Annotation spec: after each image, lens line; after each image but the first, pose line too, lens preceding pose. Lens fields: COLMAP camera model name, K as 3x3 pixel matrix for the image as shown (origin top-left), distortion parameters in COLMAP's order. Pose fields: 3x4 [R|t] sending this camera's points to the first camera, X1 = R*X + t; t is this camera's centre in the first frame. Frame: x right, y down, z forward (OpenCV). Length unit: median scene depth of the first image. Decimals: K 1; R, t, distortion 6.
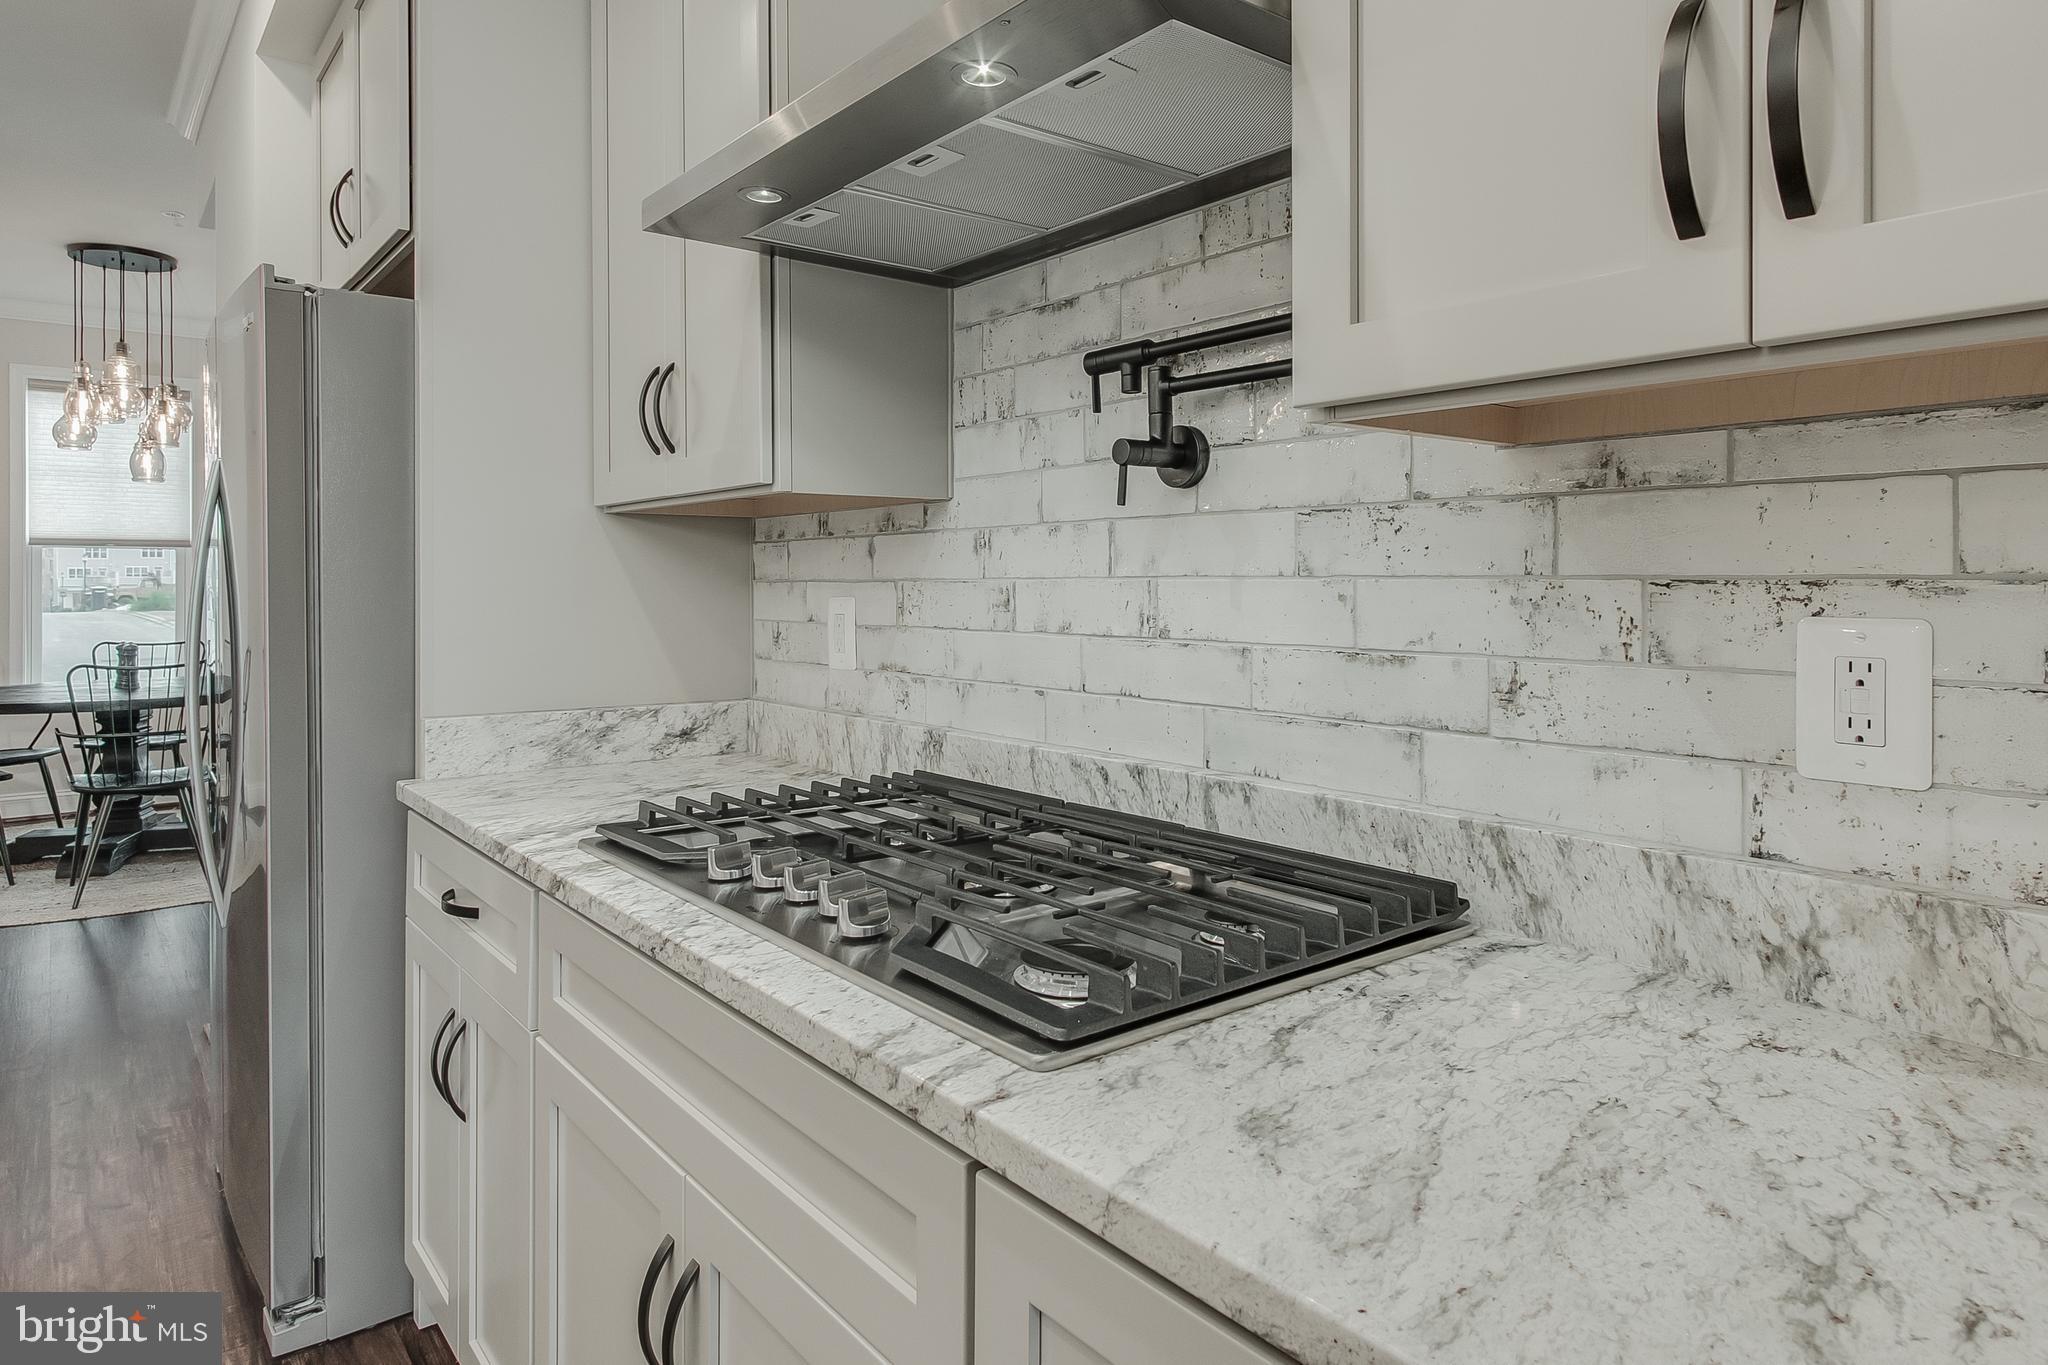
lens RADIAL K [[1230.8, 0, 1031.6], [0, 1230.8, 583.6], [0, 0, 1]] dist [0.005946, 0.001676]
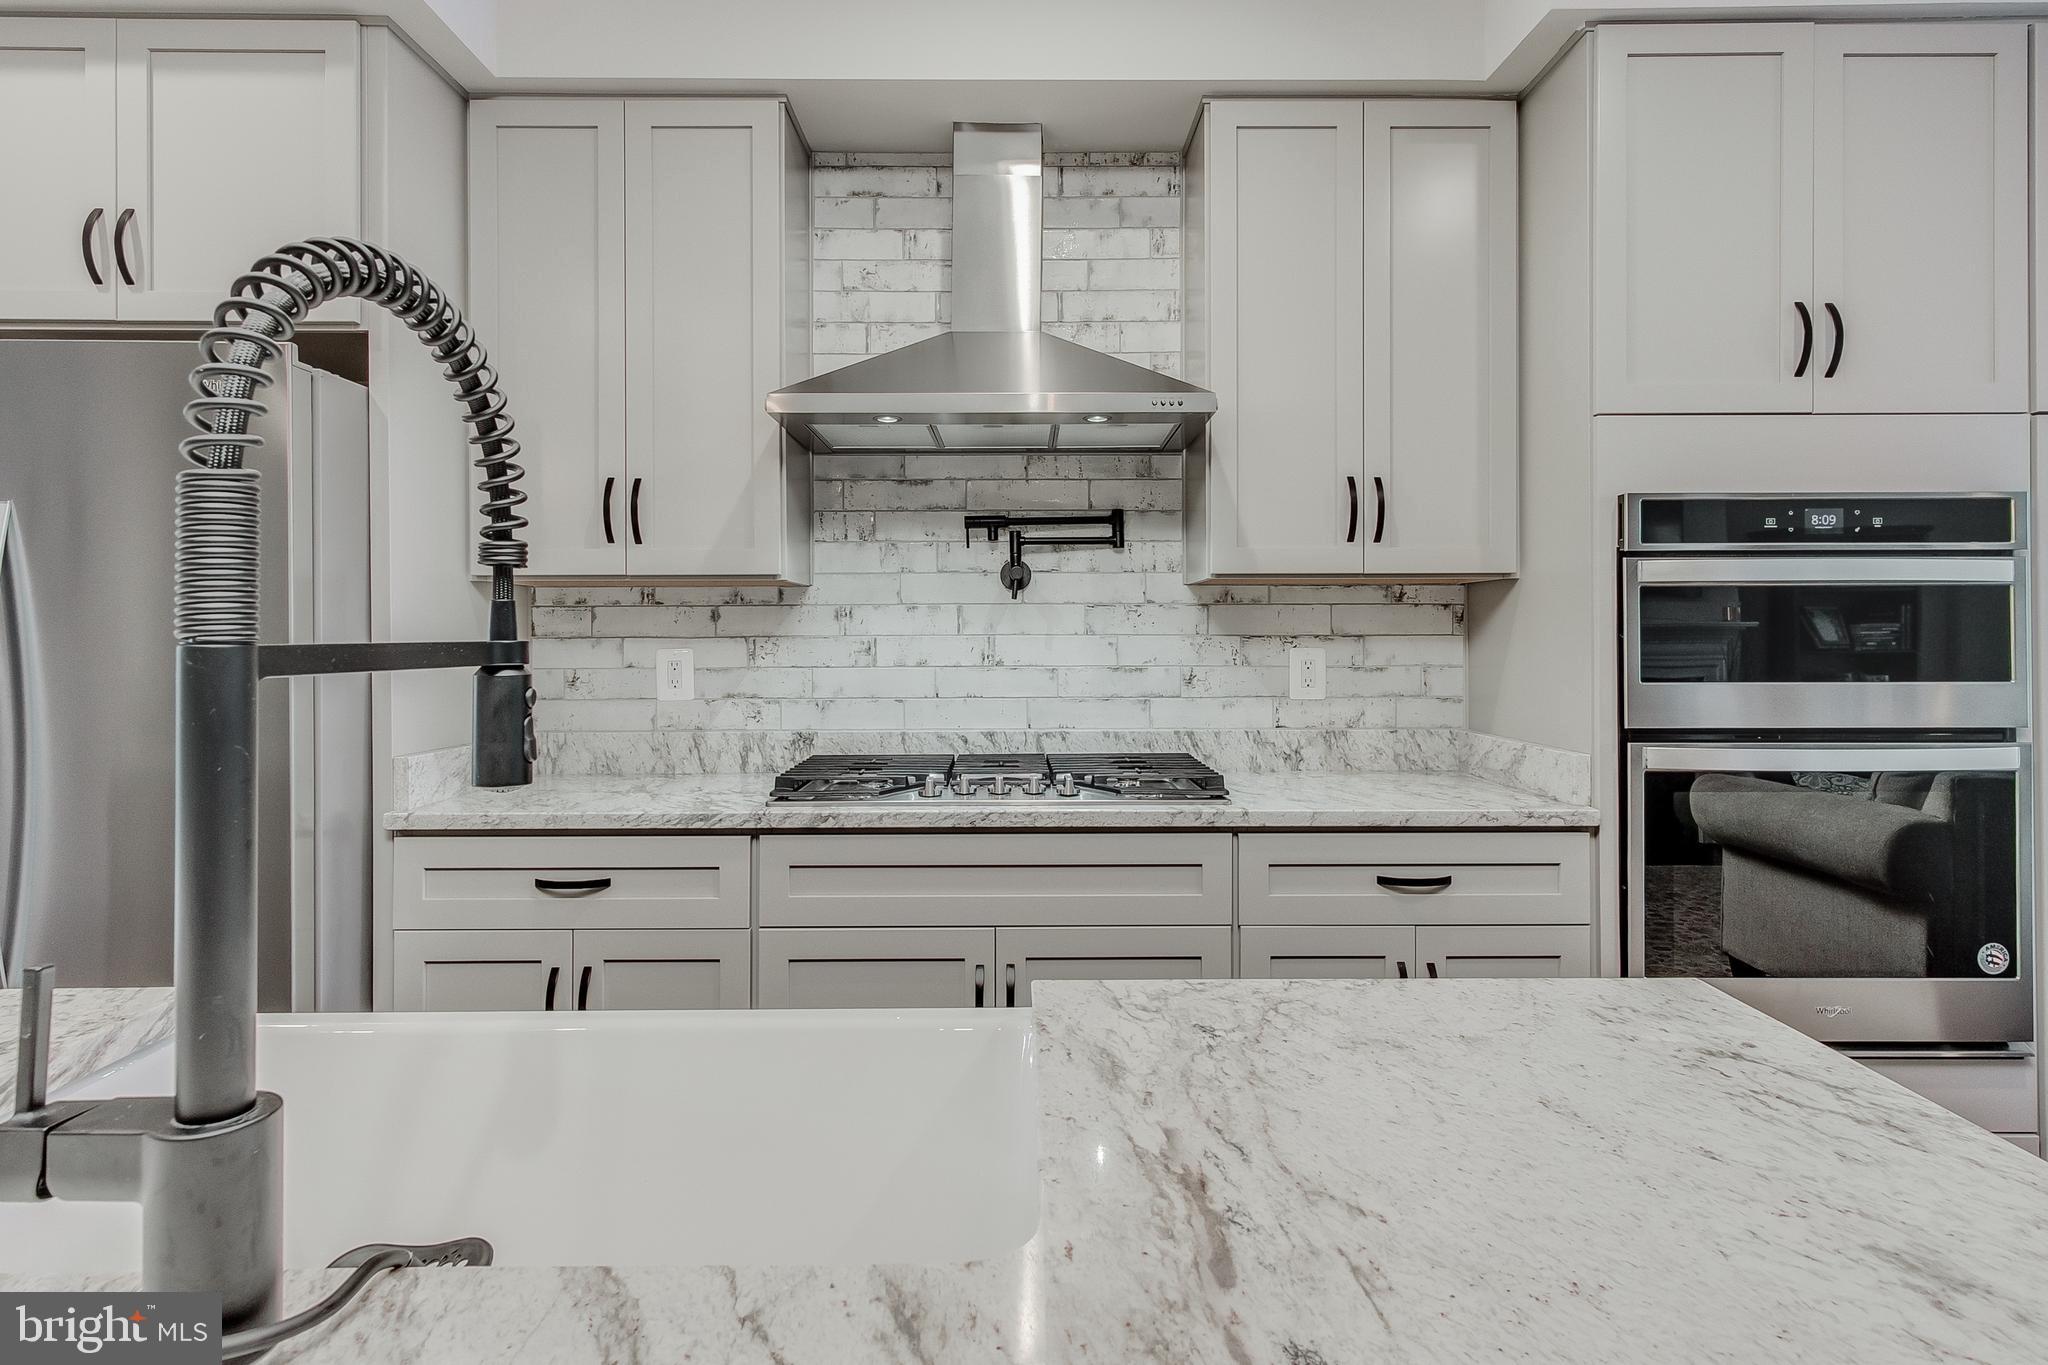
lens RADIAL K [[1118.1, 0, 1030.3], [0, 1118.1, 631.5], [0, 0, 1]] dist [0.005227, 0.001872]
pose [[0.617459, 0.003140, 0.786596, -1.162743], [0.003154, 0.999974, -0.006468, 0.001110], [-0.786596, 0.006475, 0.617433, -0.130678]]
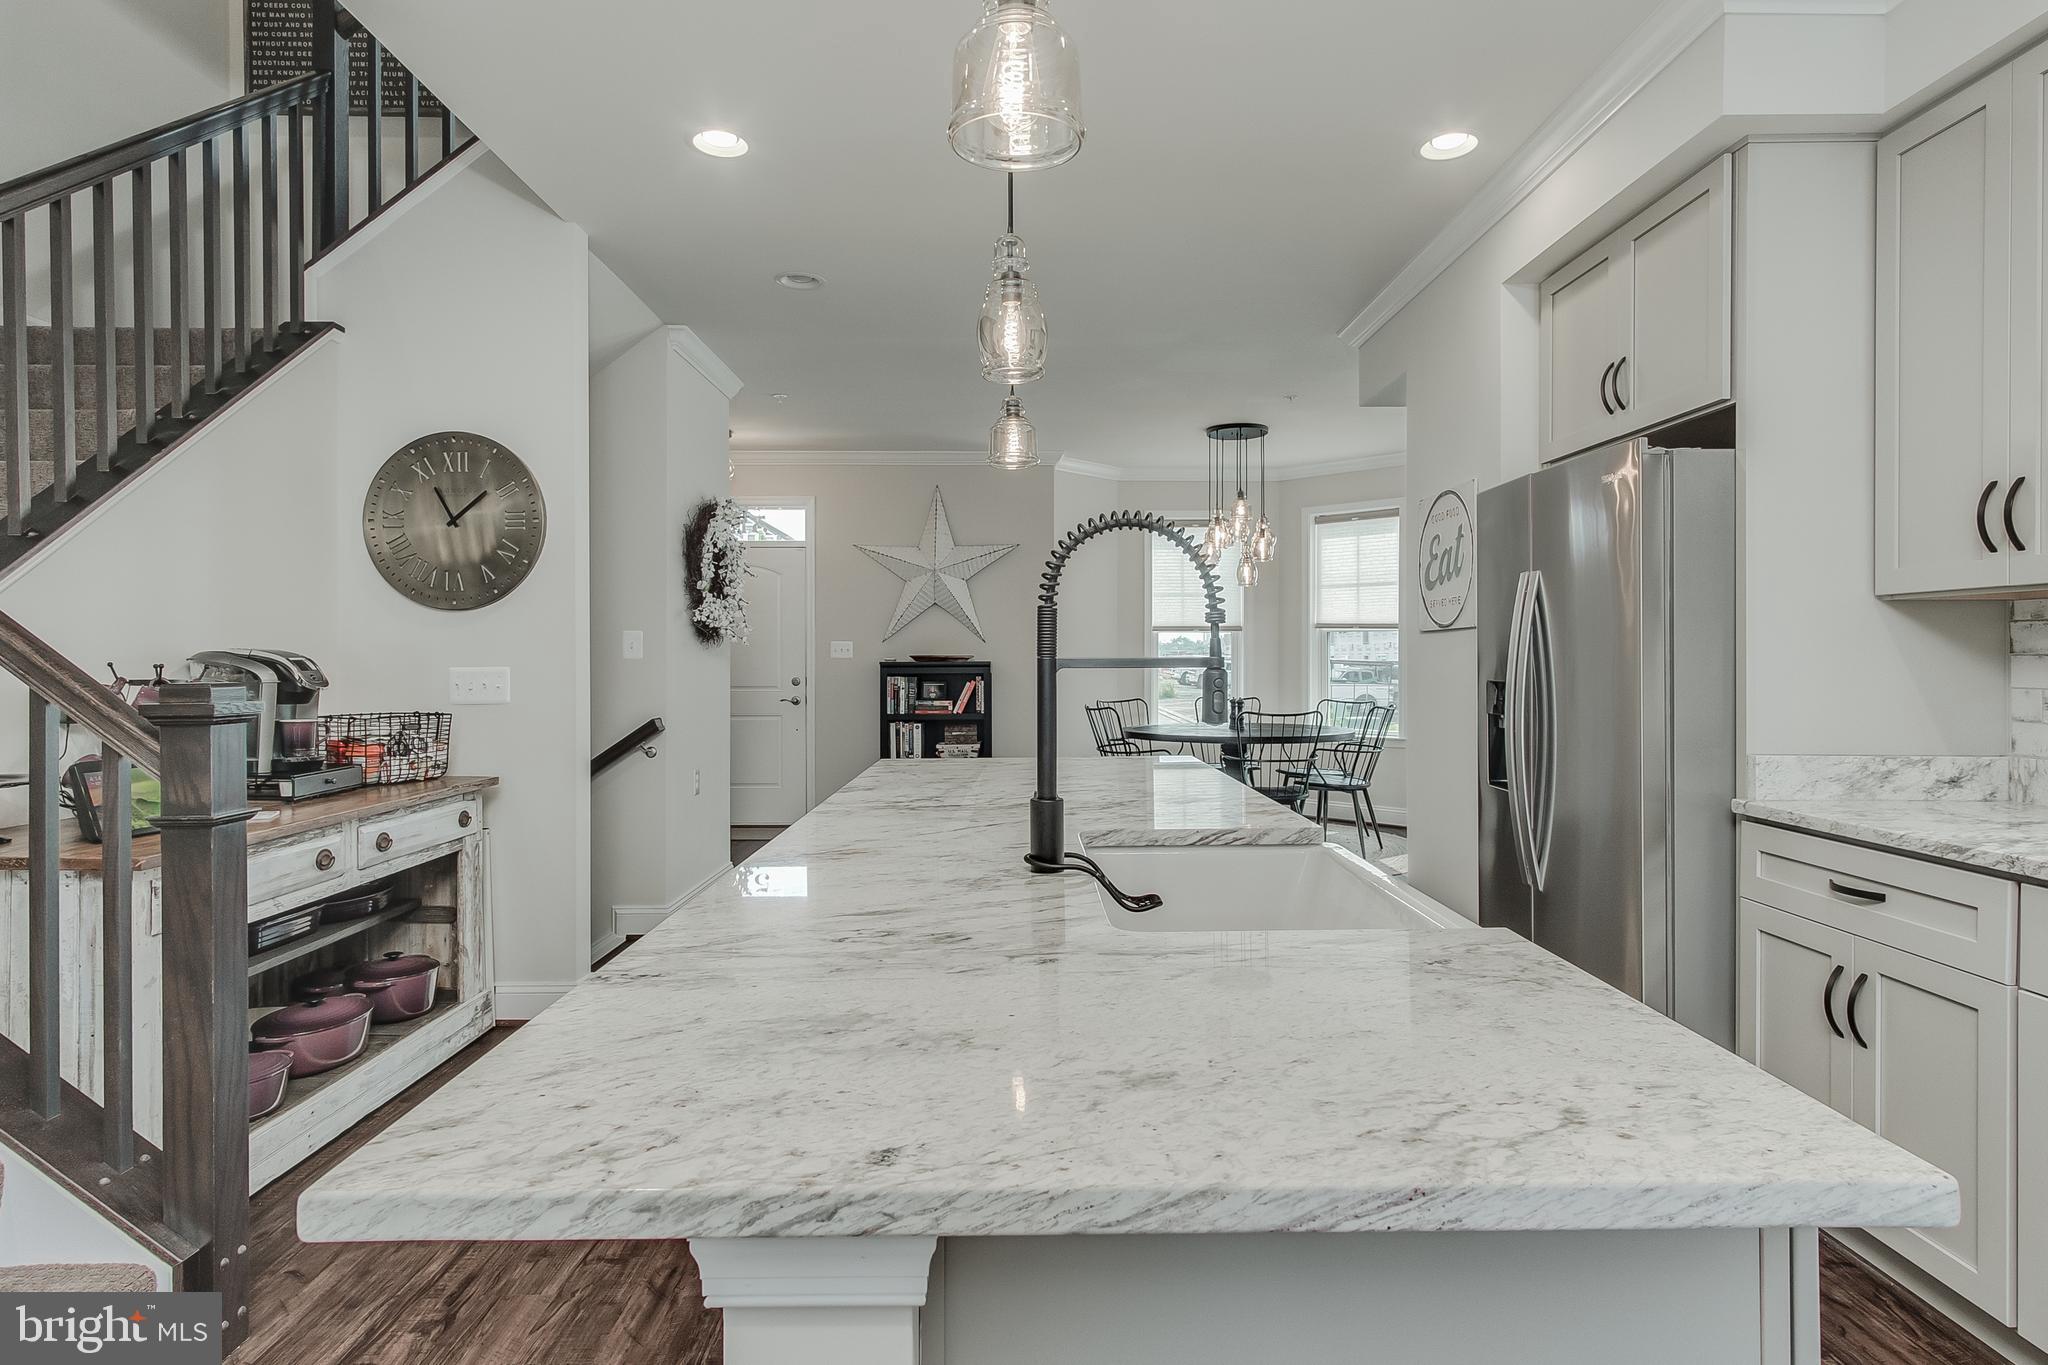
lens RADIAL K [[1097.5, 0, 1030.9], [0, 1097.5, 665.4], [0, 0, 1]] dist [0.006704, 0.001351]
pose [[0.791995, 0.005137, -0.610505, -0.465962], [-0.000616, 0.999971, 0.007614, 0.001366], [0.610527, -0.005654, 0.791975, -0.558983]]
